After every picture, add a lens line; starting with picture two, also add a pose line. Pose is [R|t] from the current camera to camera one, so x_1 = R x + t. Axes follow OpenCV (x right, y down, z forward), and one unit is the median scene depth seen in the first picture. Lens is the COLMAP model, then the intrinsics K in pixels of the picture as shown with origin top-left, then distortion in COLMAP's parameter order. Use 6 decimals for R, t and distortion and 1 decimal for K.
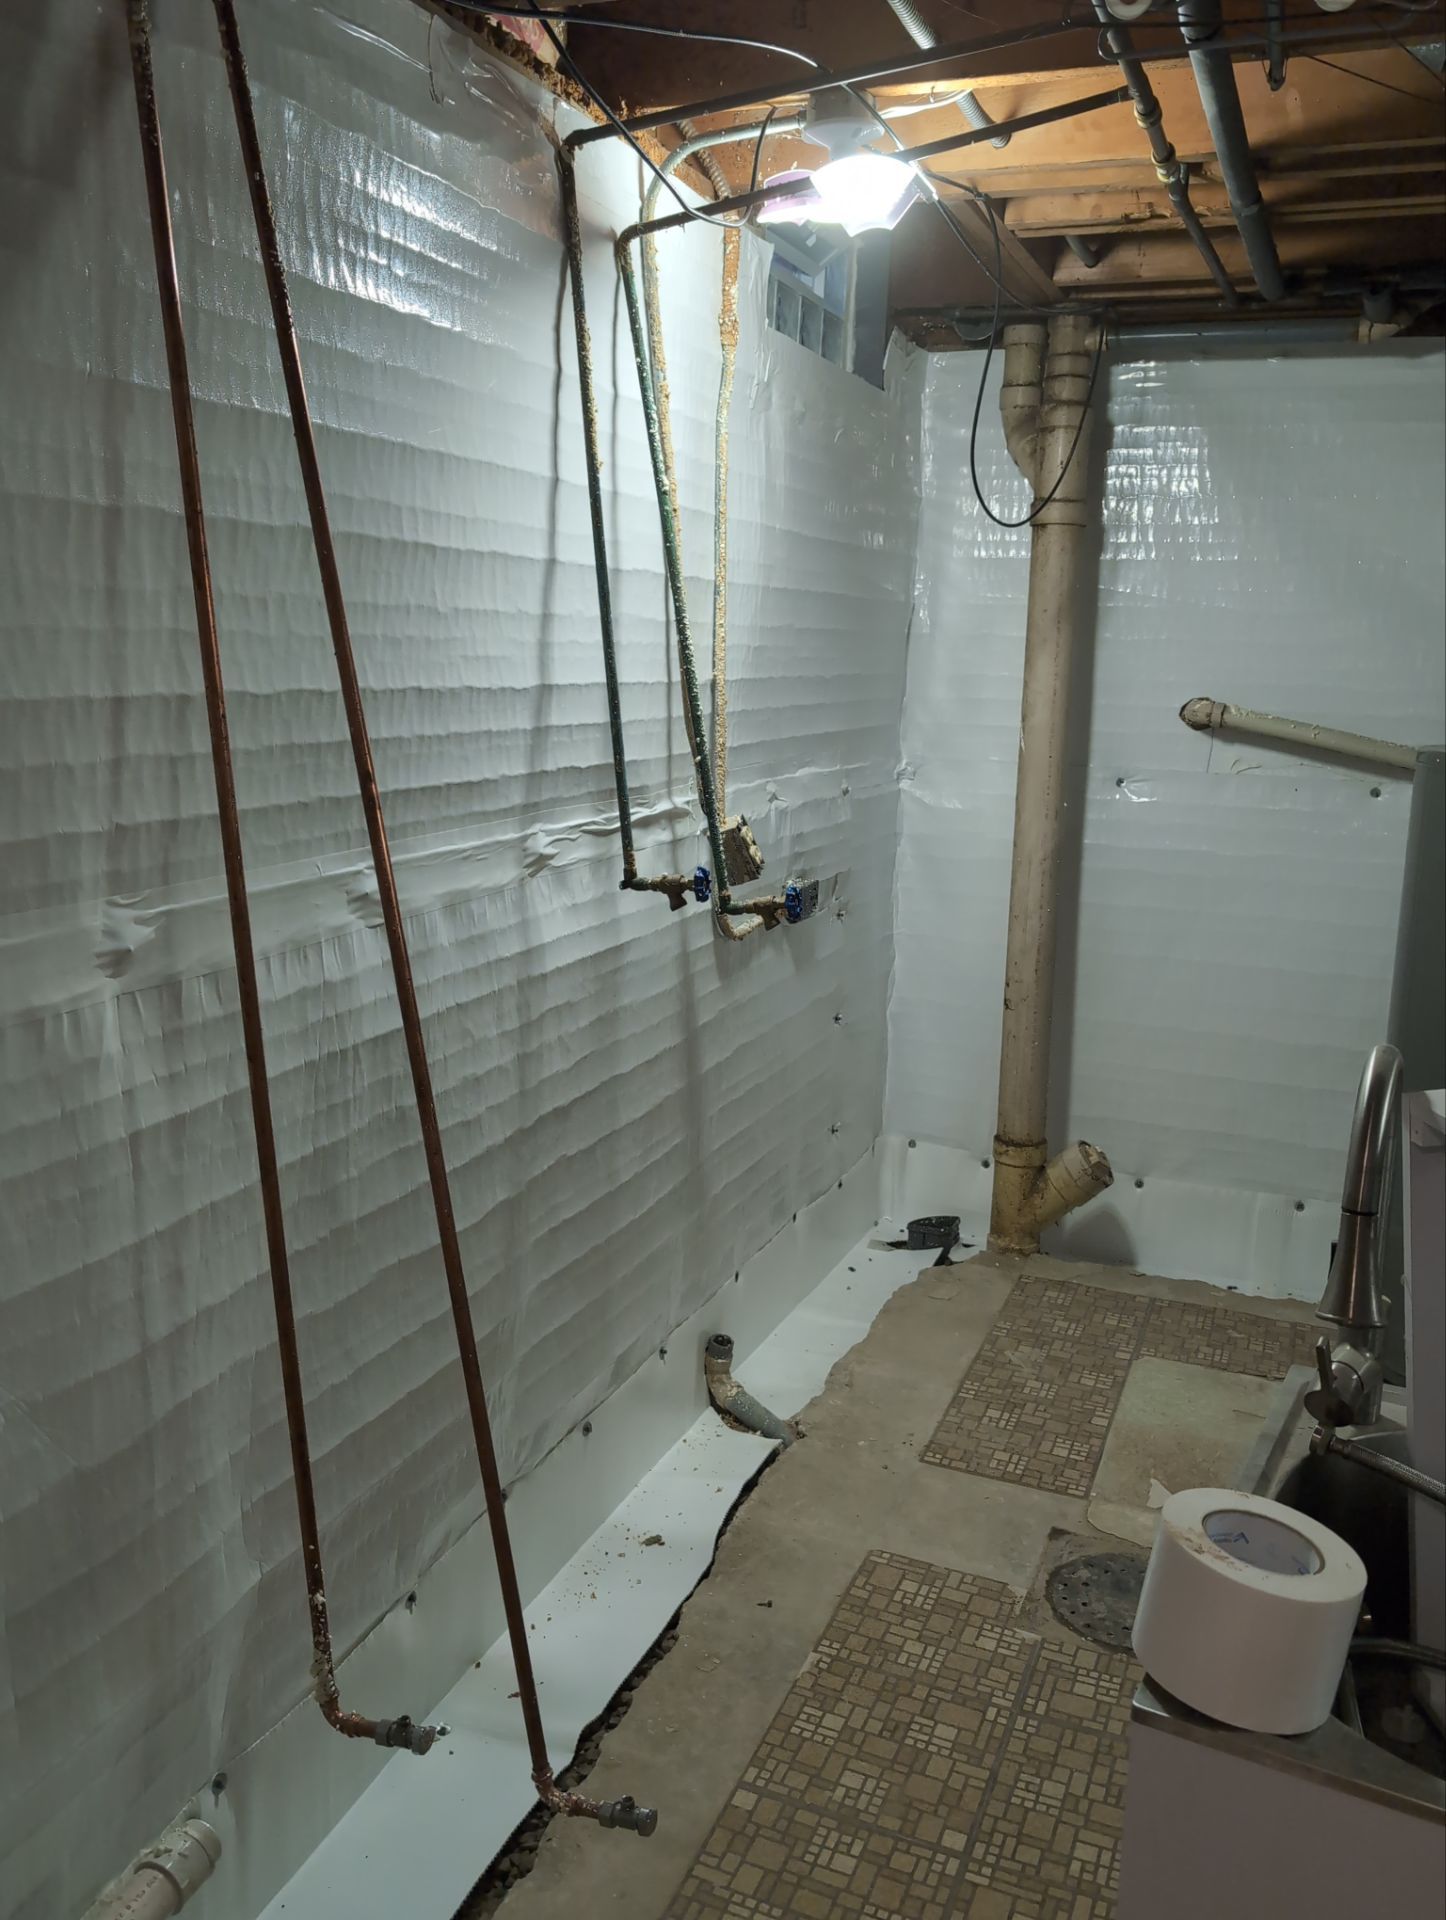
lens RADIAL K [[1598.3, 0, 723.0], [0, 1598.3, 960.0], [0, 0, 1]] dist [0.030719, -0.034856]
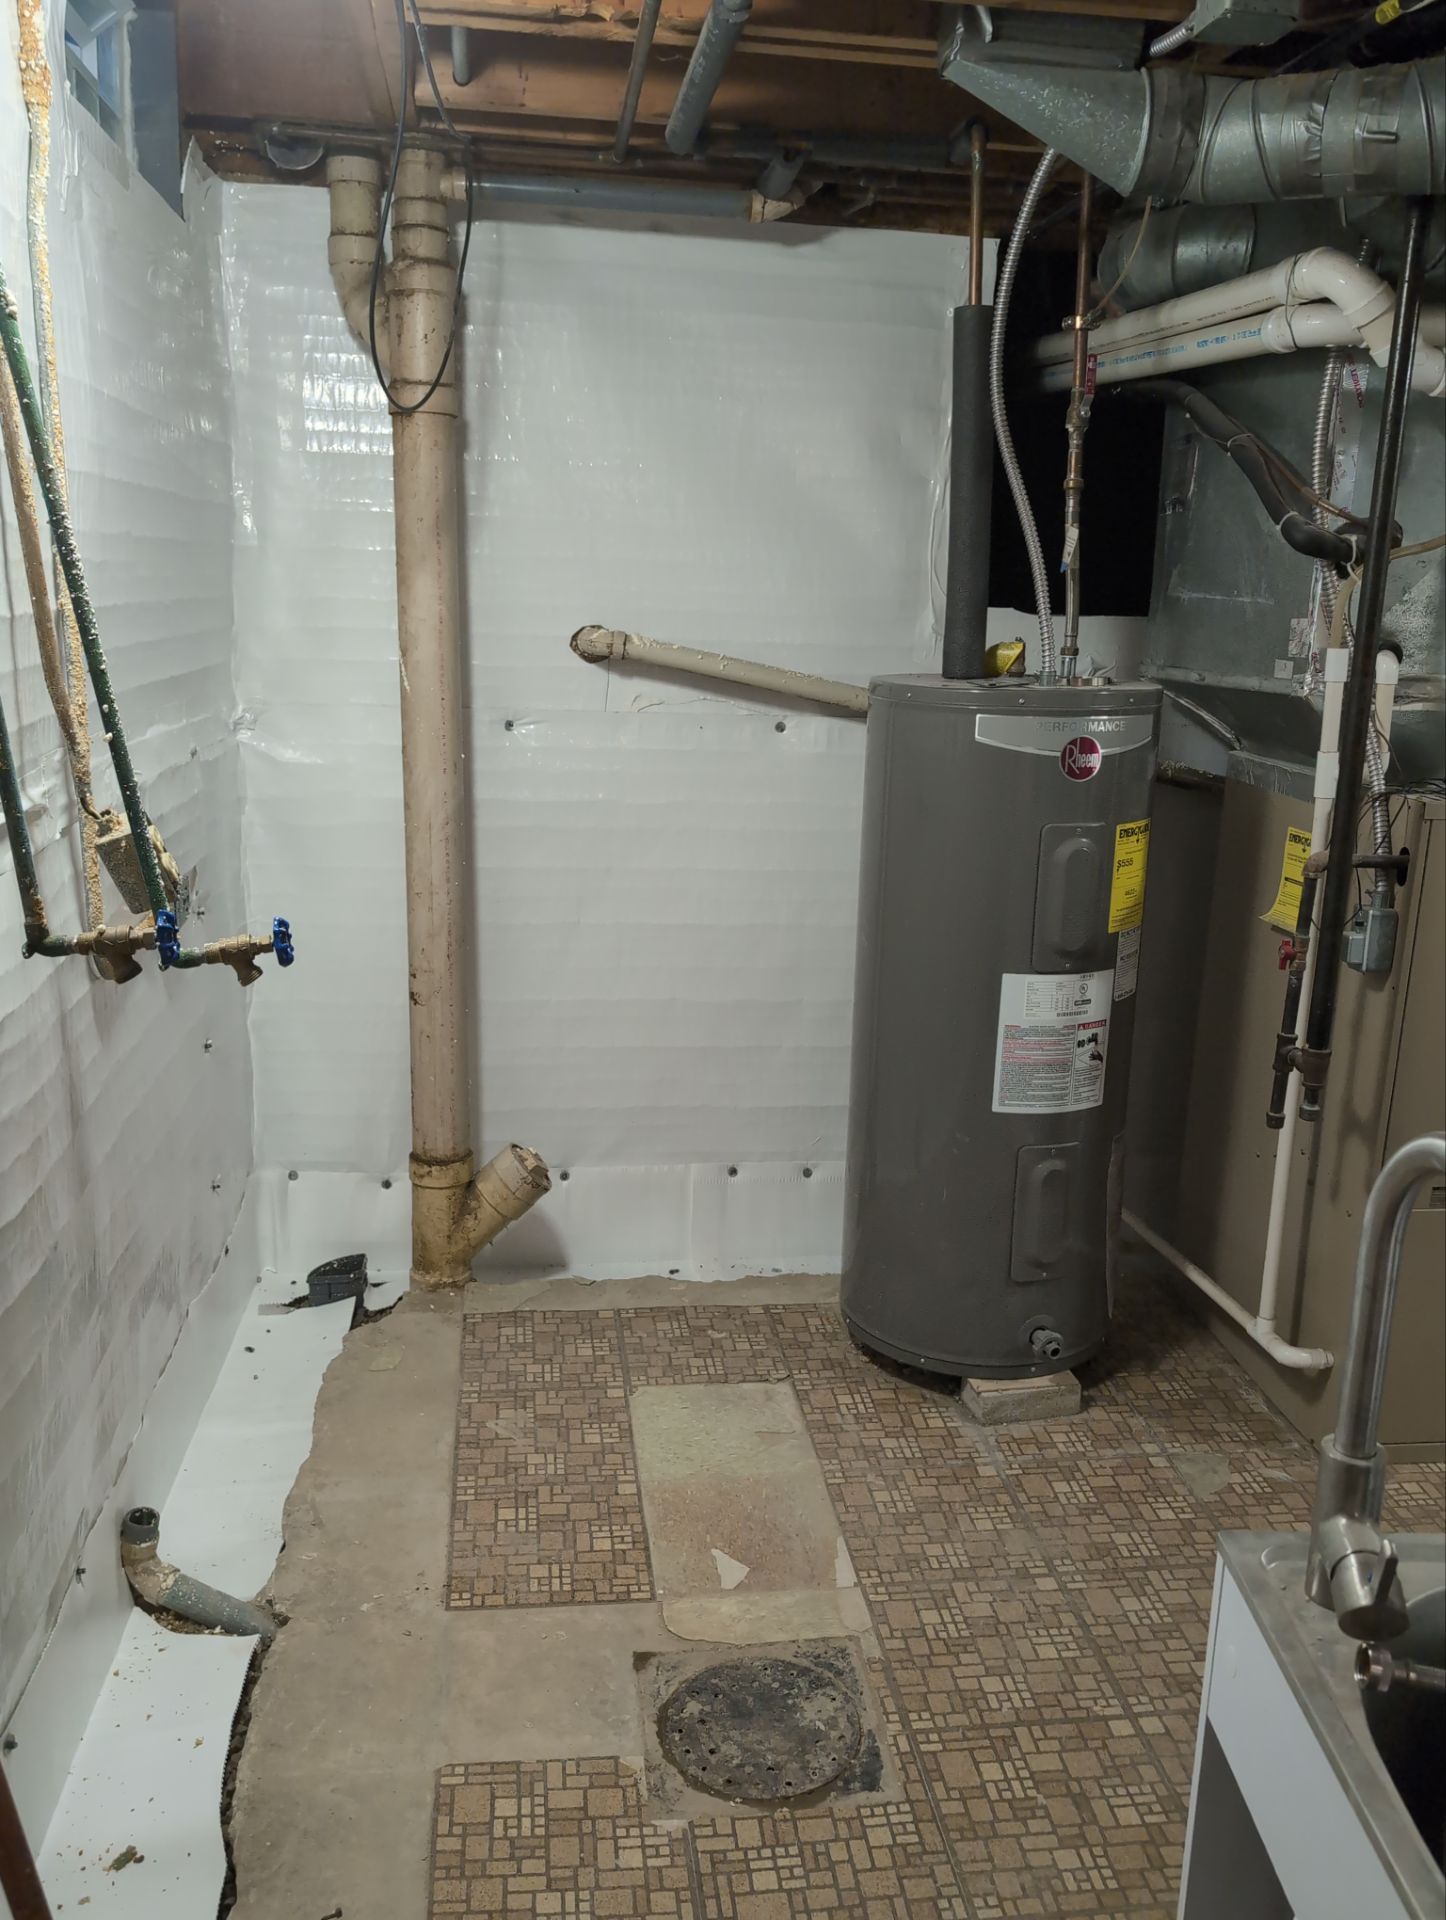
lens RADIAL K [[1598.3, 0, 723.0], [0, 1598.3, 960.0], [0, 0, 1]] dist [0.030719, -0.034856]
pose [[0.871812, -0.113396, 0.476535, -0.082349], [0.088995, 0.993312, 0.073555, -0.042394], [-0.481689, -0.021717, 0.876073, 0.209052]]
